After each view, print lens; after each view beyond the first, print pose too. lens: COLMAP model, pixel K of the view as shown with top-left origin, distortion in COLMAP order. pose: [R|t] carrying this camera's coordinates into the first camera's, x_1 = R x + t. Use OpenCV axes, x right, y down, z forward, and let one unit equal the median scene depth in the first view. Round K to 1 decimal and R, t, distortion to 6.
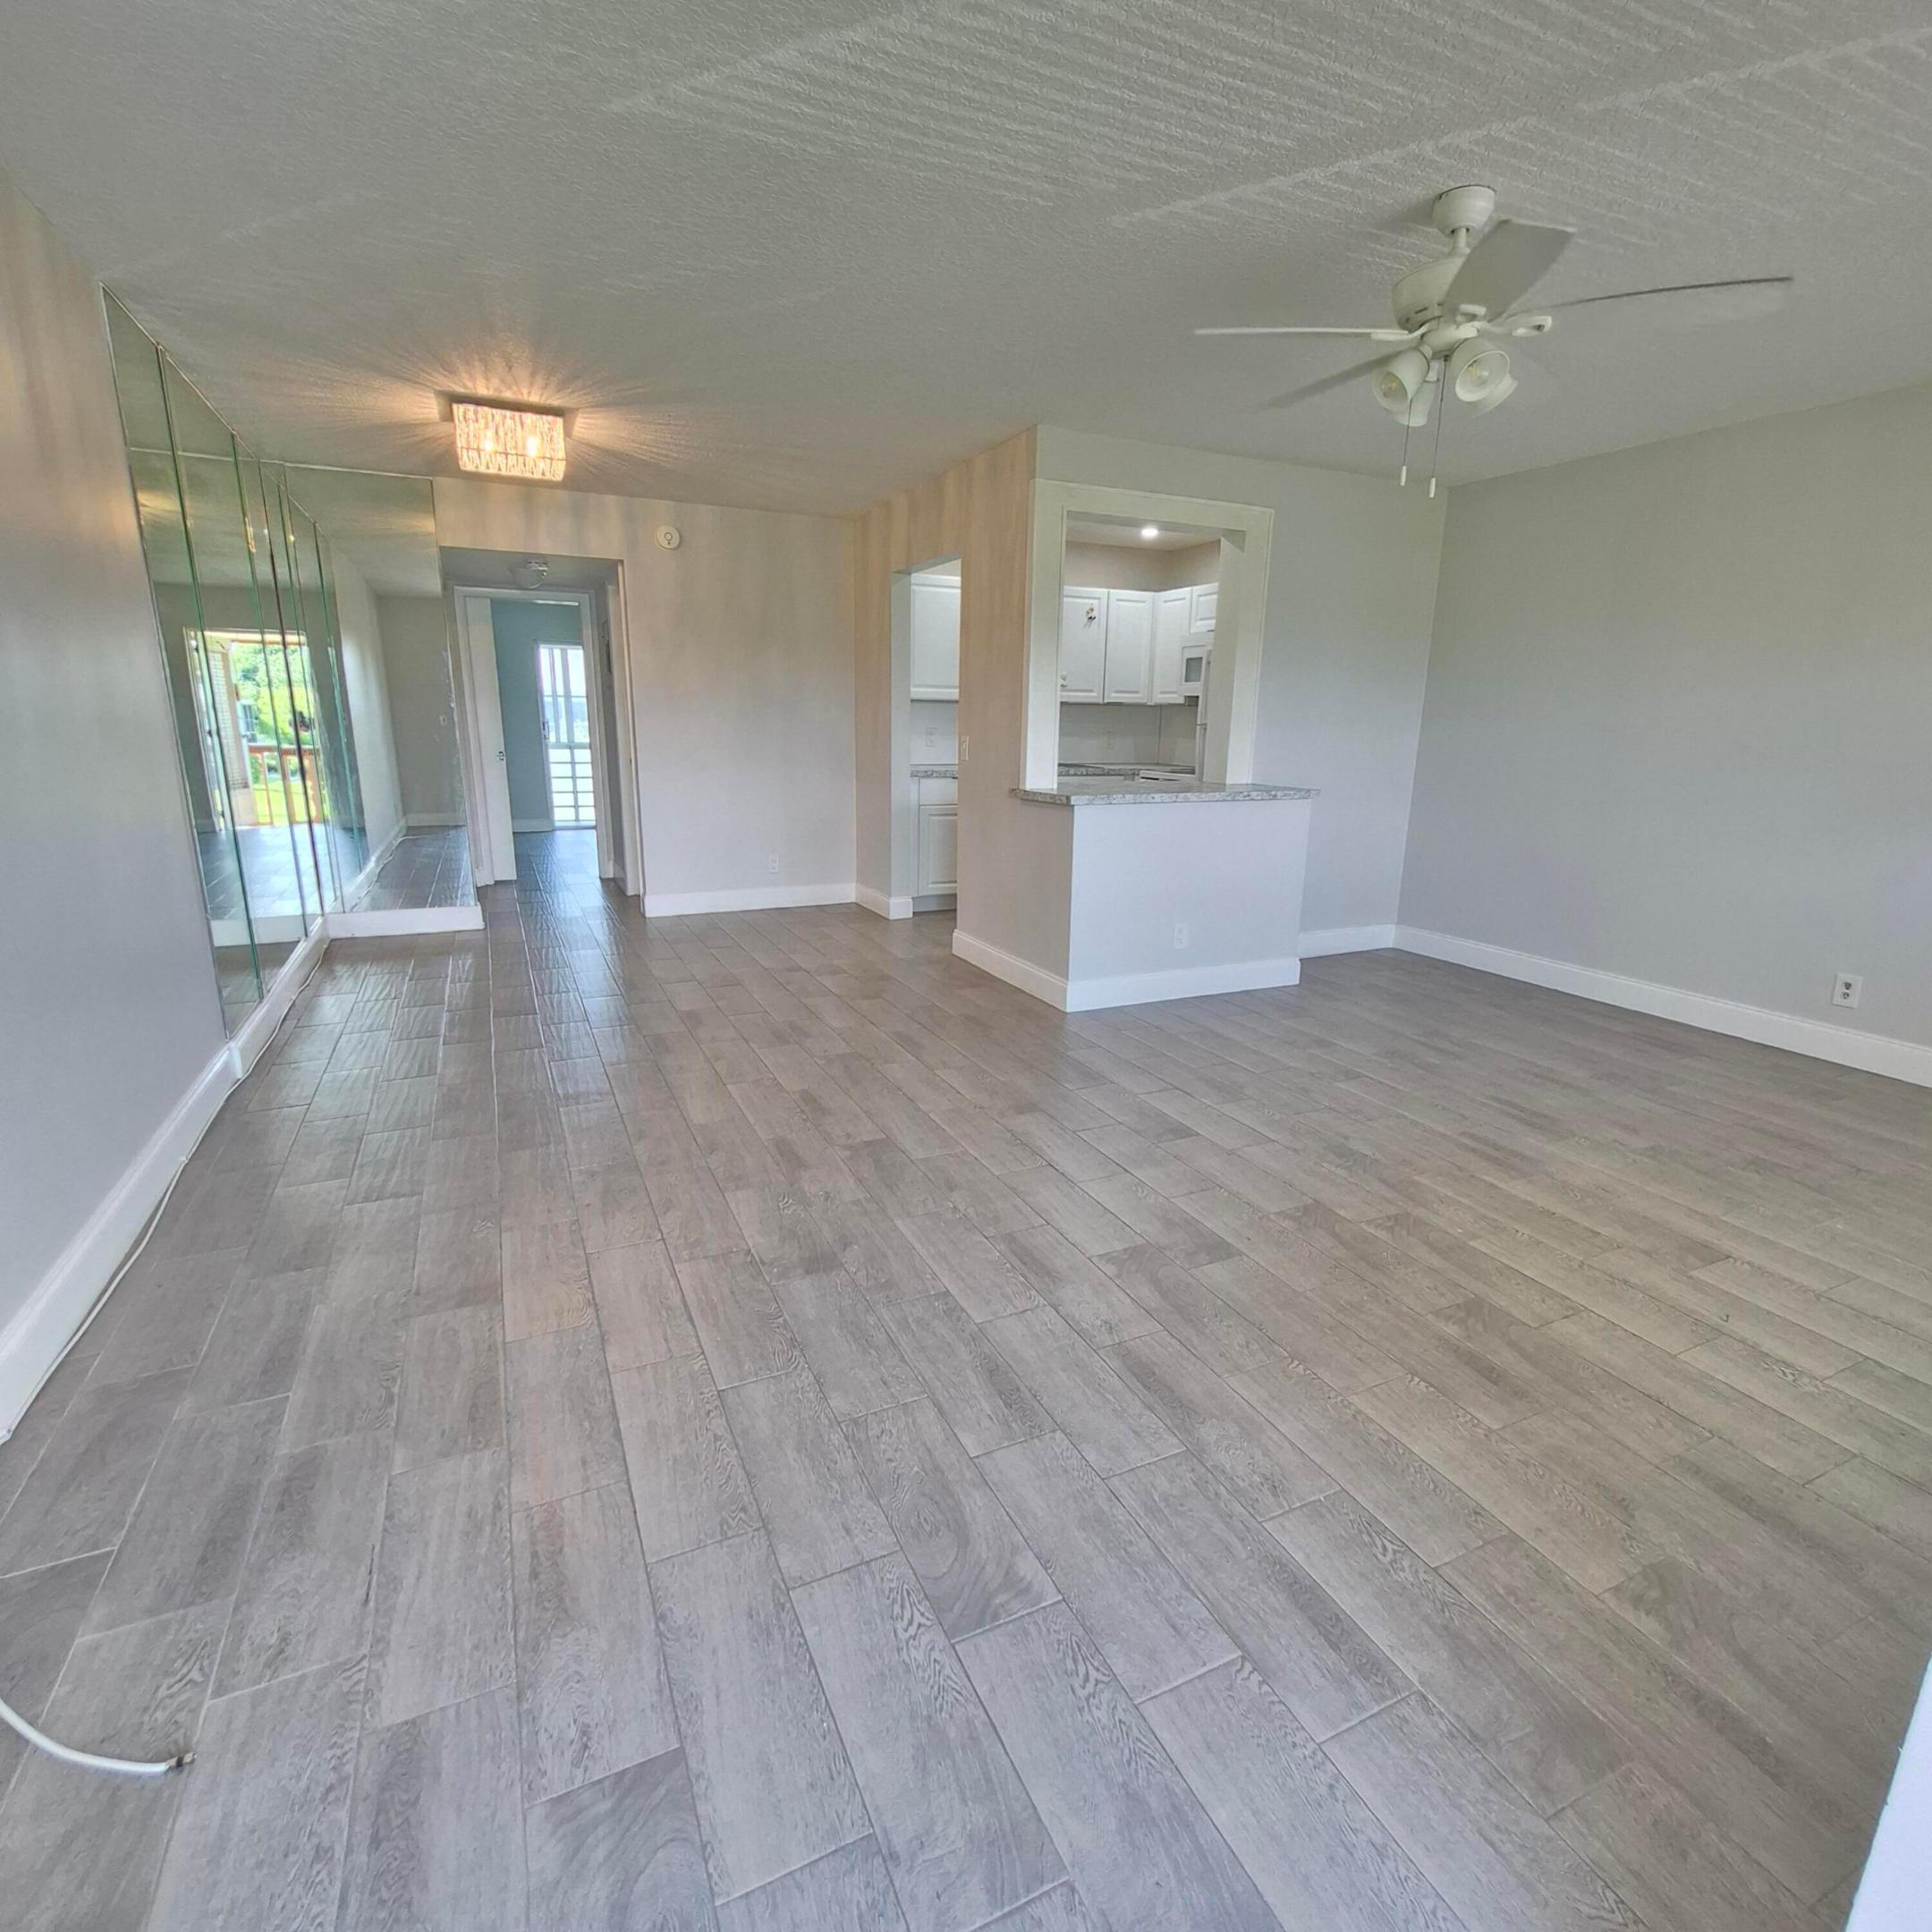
lens RADIAL K [[1014.0, 0, 957.0], [0, 1014.0, 967.9], [0, 0, 1]] dist [0.001901, -0.000647]
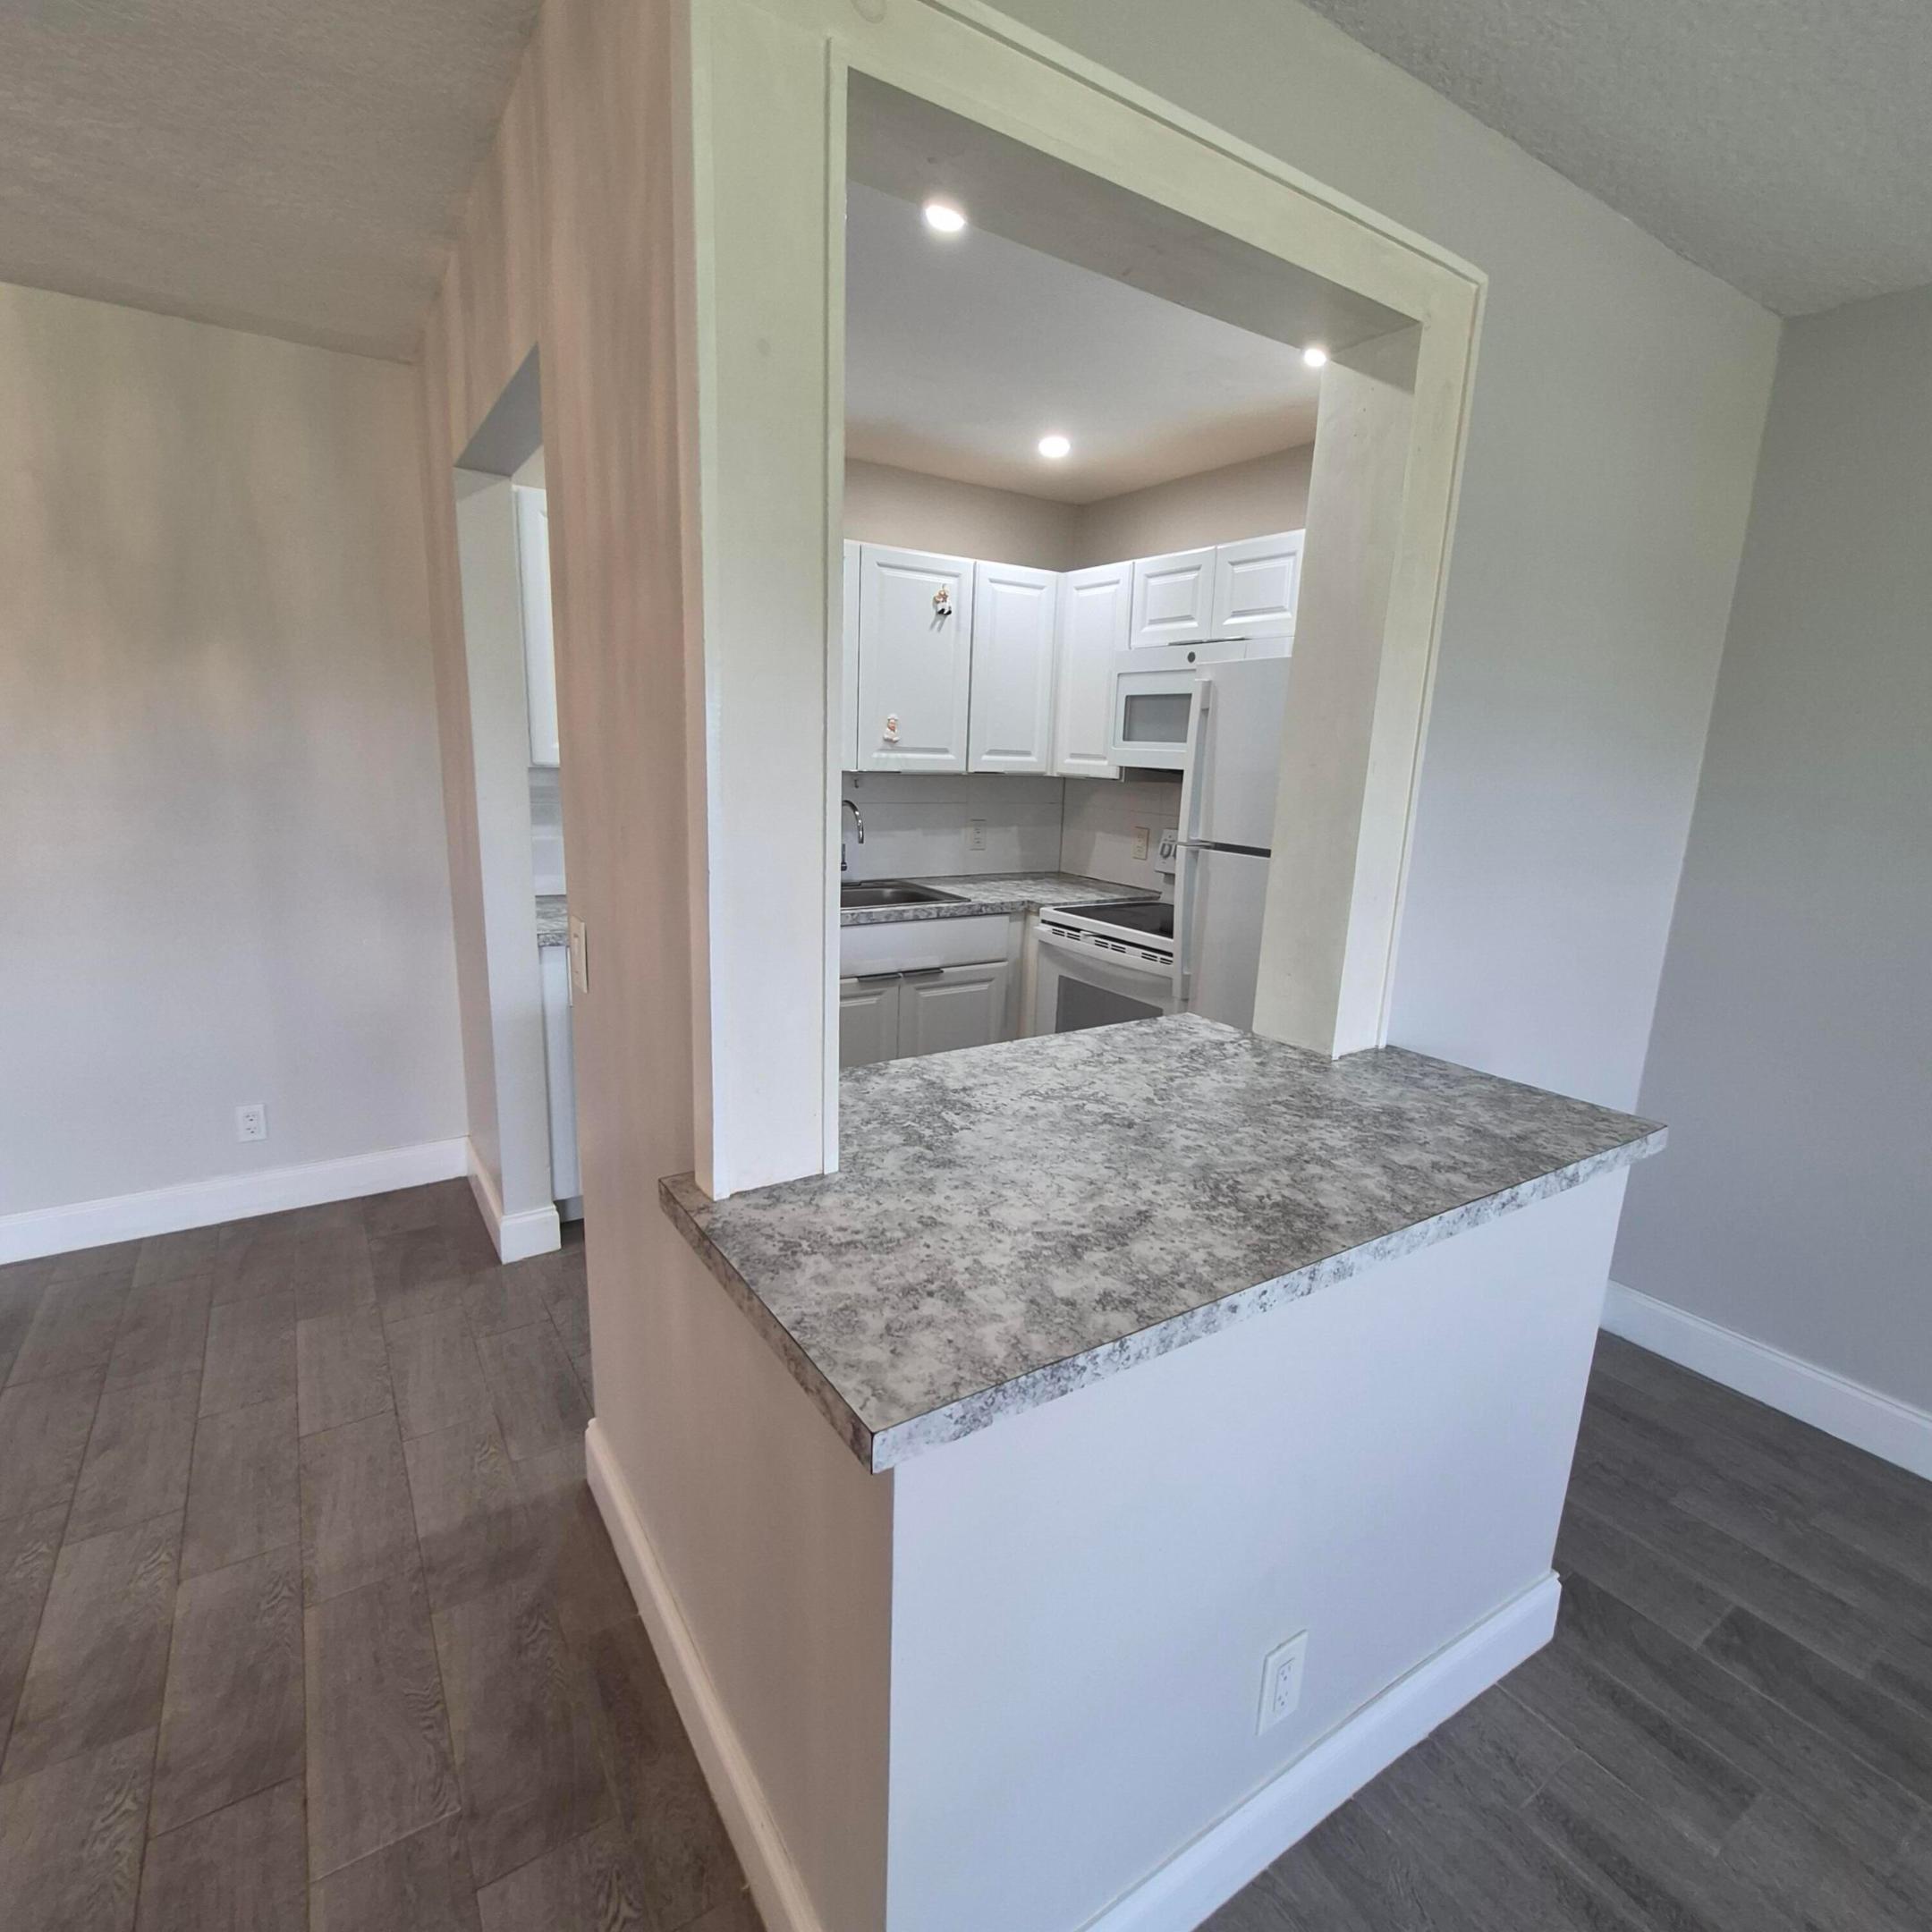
lens RADIAL K [[1014.0, 0, 972.3], [0, 1014.0, 971.7], [0, 0, 1]] dist [0.001901, -0.000647]
pose [[0.986560, -0.015674, 0.162647, 0.083105], [0.018999, 0.999641, -0.018907, -0.209726], [-0.162292, 0.021743, 0.986503, 0.679425]]
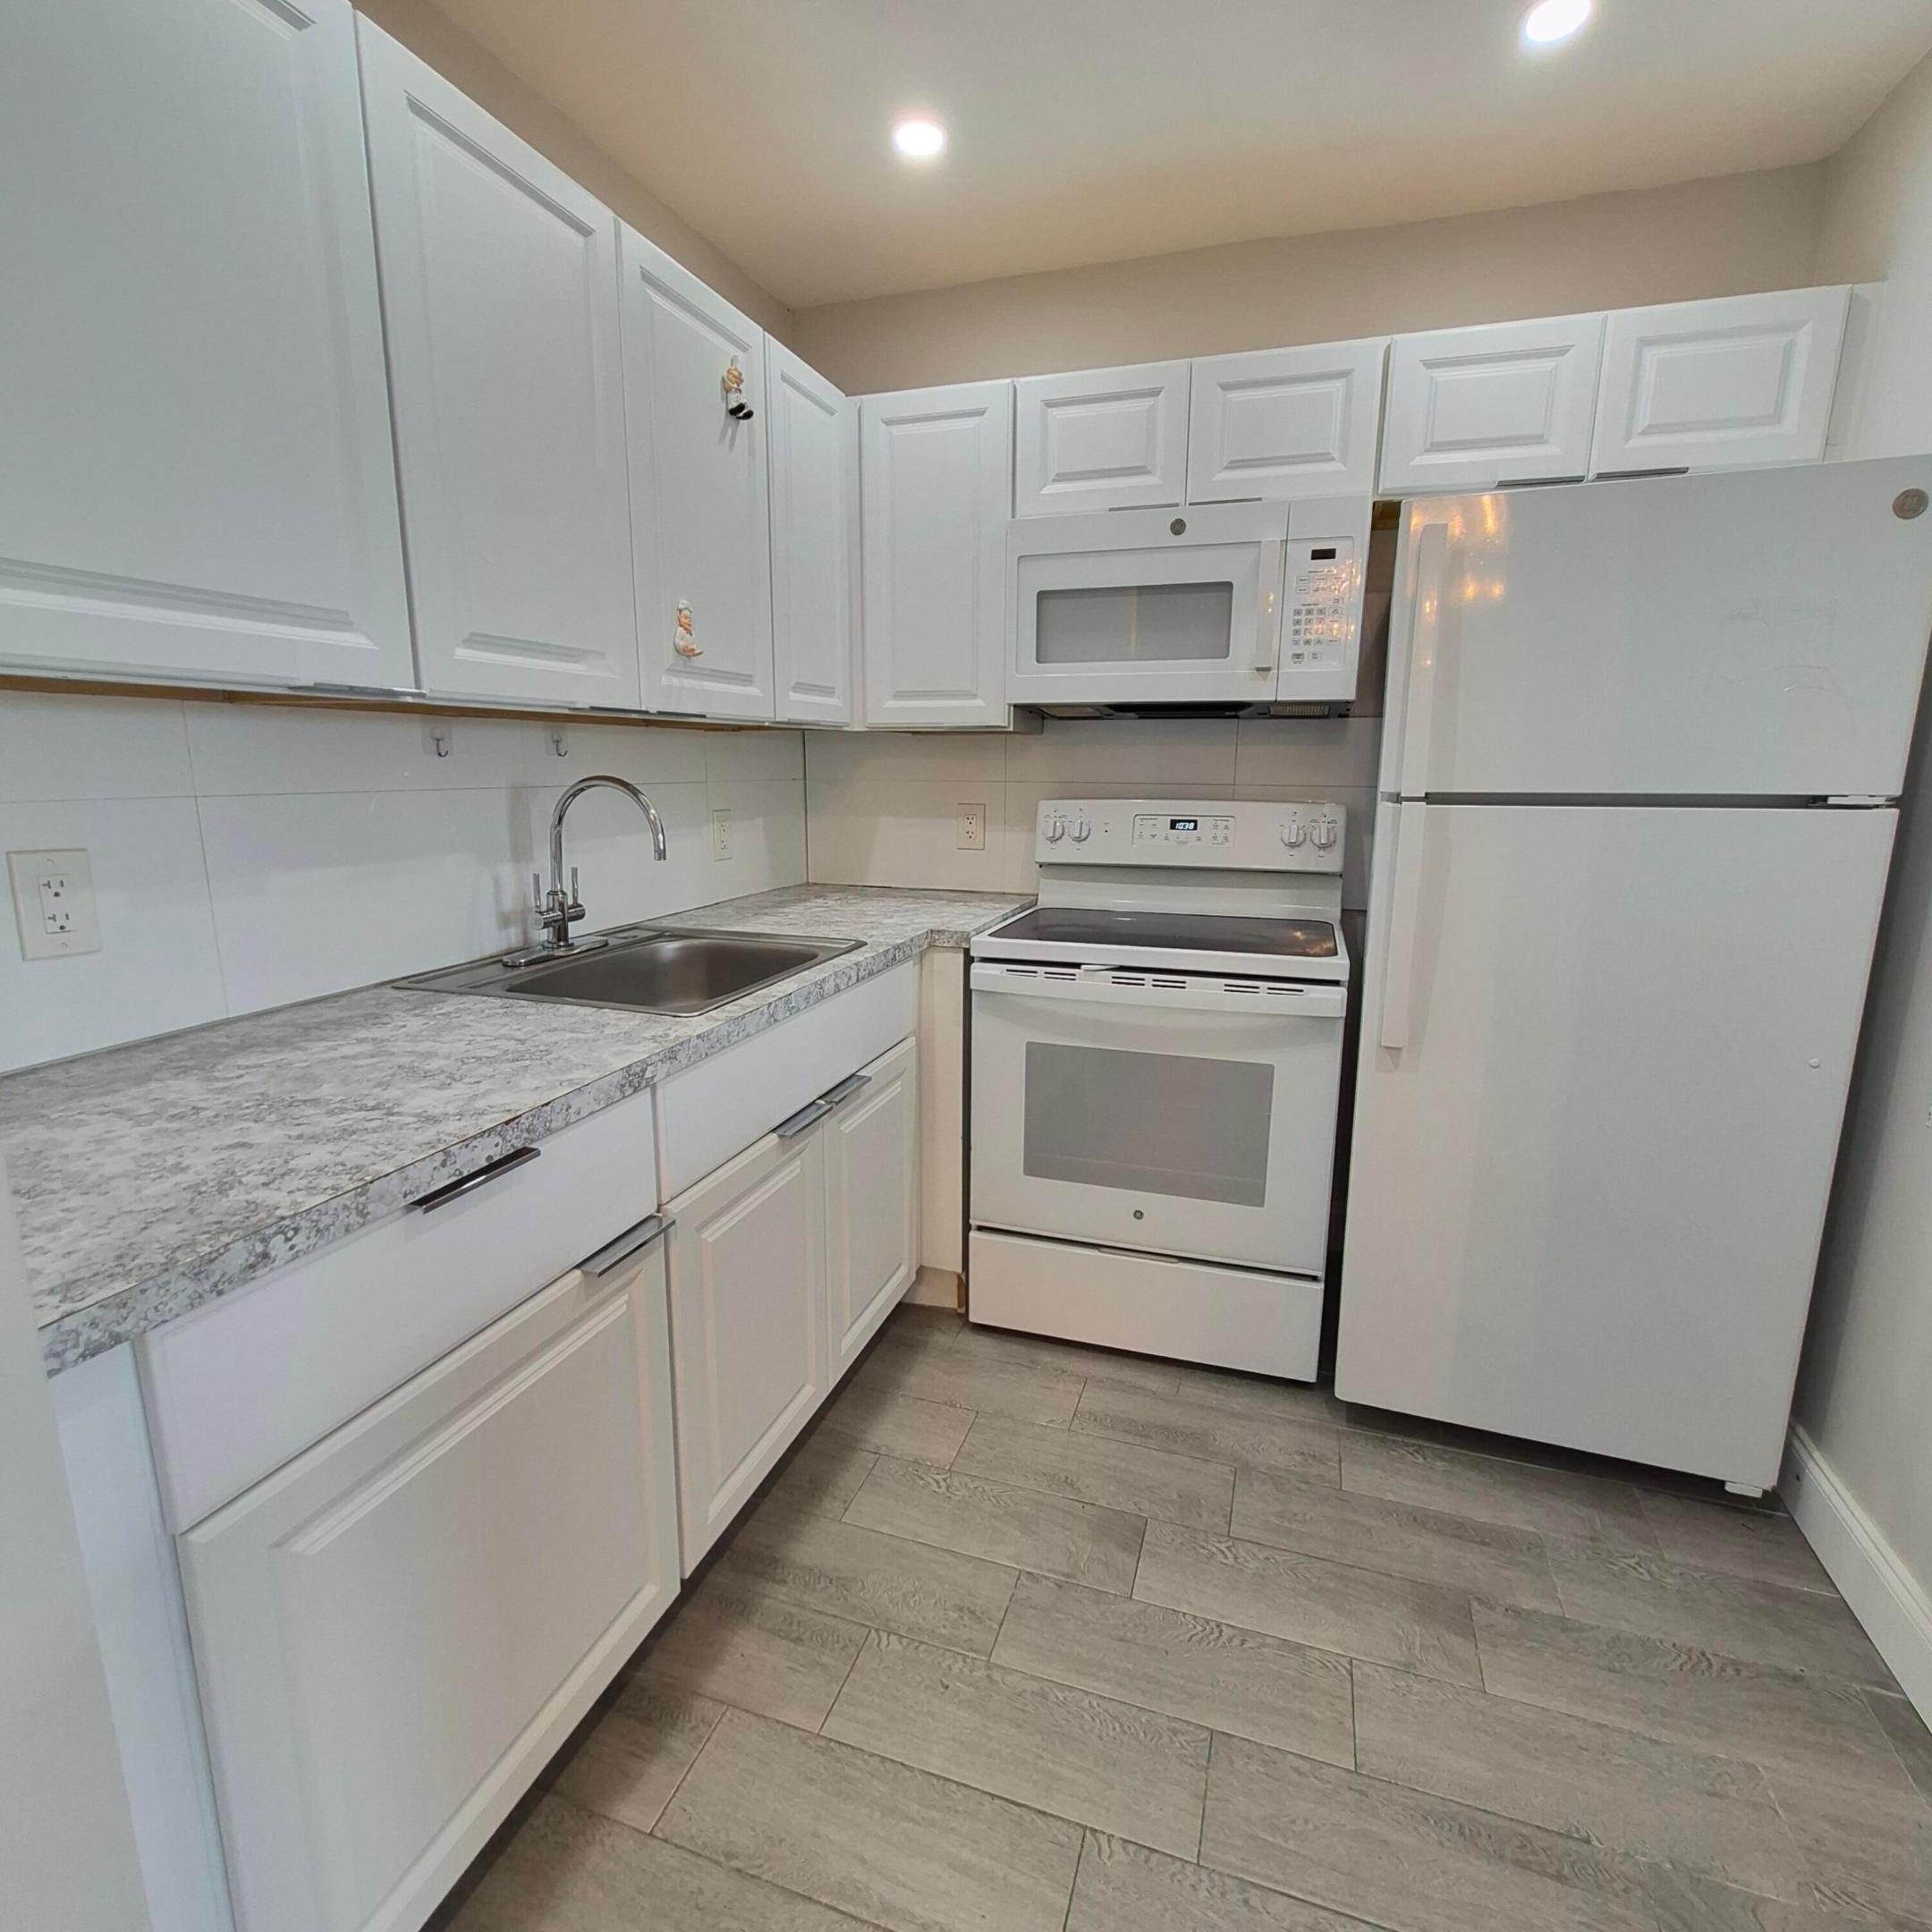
lens RADIAL K [[1014.0, 0, 971.8], [0, 1014.0, 969.9], [0, 0, 1]] dist [0.001901, -0.000647]
pose [[0.674183, -0.161539, 0.720682, -0.064916], [0.185708, 0.981515, 0.046277, -0.274228], [-0.714836, 0.102637, 0.691719, 1.080781]]
